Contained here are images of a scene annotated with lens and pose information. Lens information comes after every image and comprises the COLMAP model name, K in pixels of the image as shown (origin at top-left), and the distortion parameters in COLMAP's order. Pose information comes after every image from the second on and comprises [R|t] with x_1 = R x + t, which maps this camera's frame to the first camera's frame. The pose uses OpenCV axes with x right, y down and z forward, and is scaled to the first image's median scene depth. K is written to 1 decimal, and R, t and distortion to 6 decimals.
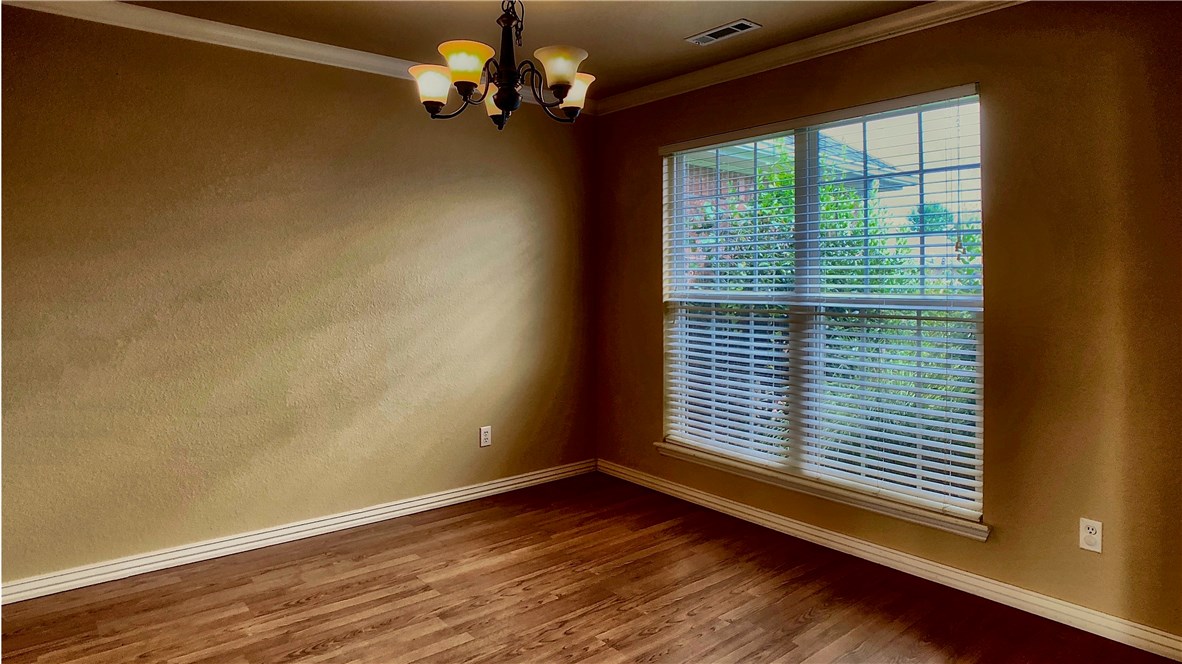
lens RADIAL K [[703.4, 0, 590.2], [0, 703.4, 324.8], [0, 0, 1]] dist [0.013065, -0.012030]
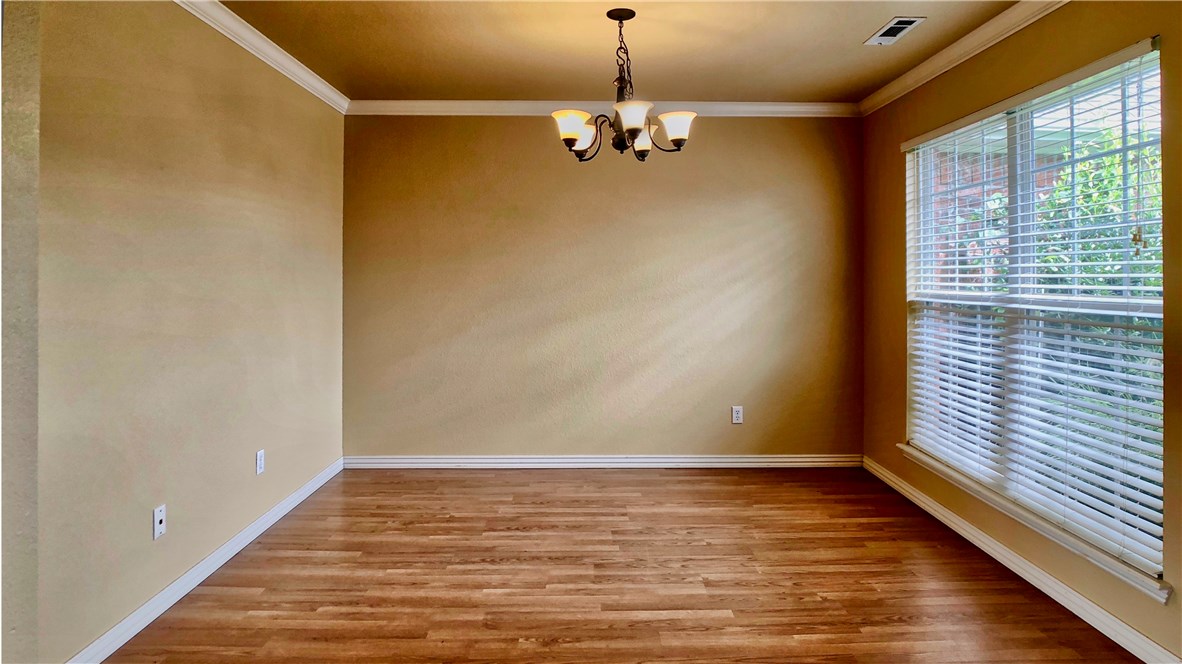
lens RADIAL K [[703.4, 0, 601.2], [0, 703.4, 336.0], [0, 0, 1]] dist [0.013065, -0.012030]
pose [[0.778150, 0.054990, -0.625667, 0.409977], [-0.043945, 0.998485, 0.033102, 0.002236], [0.626540, 0.001737, 0.779387, -0.032036]]
